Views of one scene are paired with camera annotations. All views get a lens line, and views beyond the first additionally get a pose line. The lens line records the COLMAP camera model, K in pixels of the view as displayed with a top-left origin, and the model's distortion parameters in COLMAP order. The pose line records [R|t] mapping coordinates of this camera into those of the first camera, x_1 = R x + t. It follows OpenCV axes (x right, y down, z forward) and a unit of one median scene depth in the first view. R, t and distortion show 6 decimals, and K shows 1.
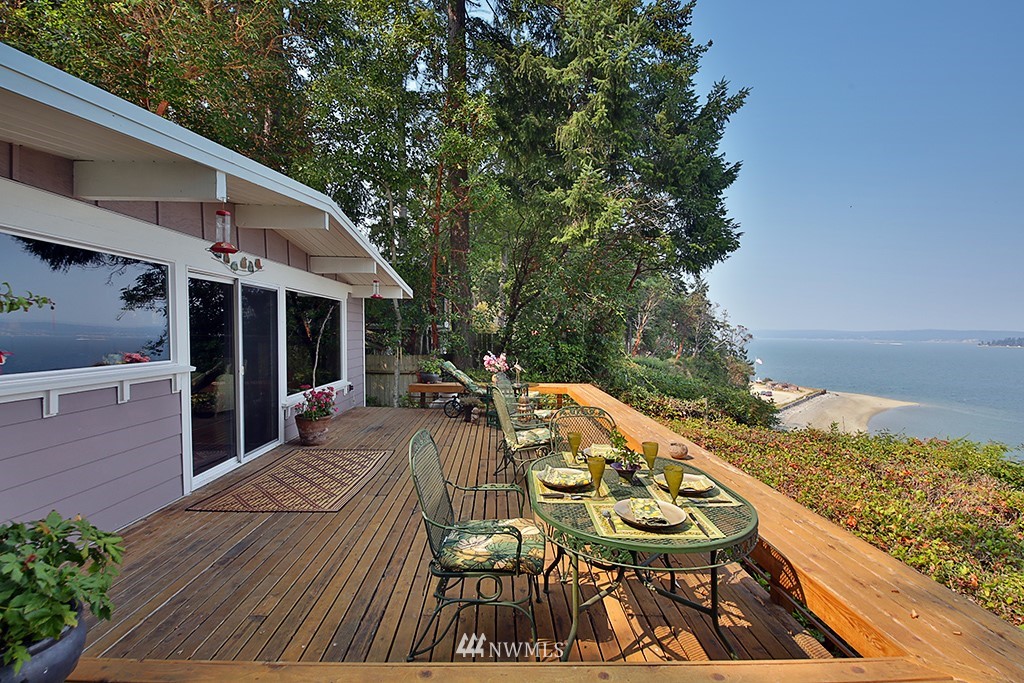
lens RADIAL K [[476.7, 0, 510.4], [0, 476.7, 341.9], [0, 0, 1]] dist [0.005157, -0.000855]
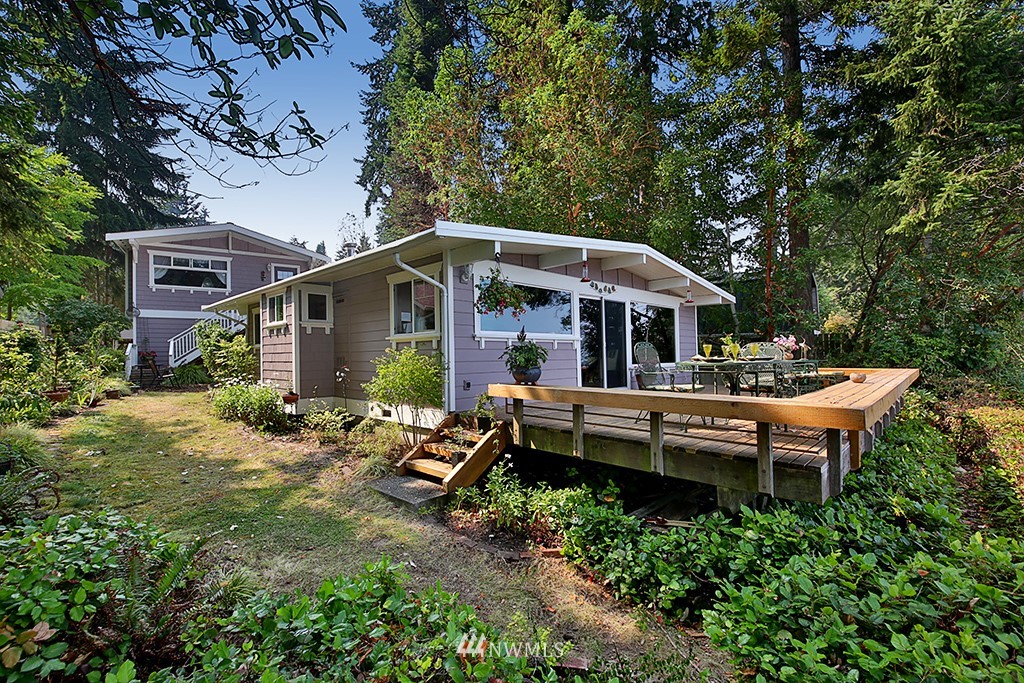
lens RADIAL K [[435.1, 0, 510.5], [0, 435.1, 347.2], [0, 0, 1]] dist [-0.000751, -0.000136]
pose [[0.695729, -0.036222, -0.717391, 0.367923], [0.009056, 0.999091, -0.041662, 0.122442], [0.718248, 0.022489, 0.695424, -0.419606]]
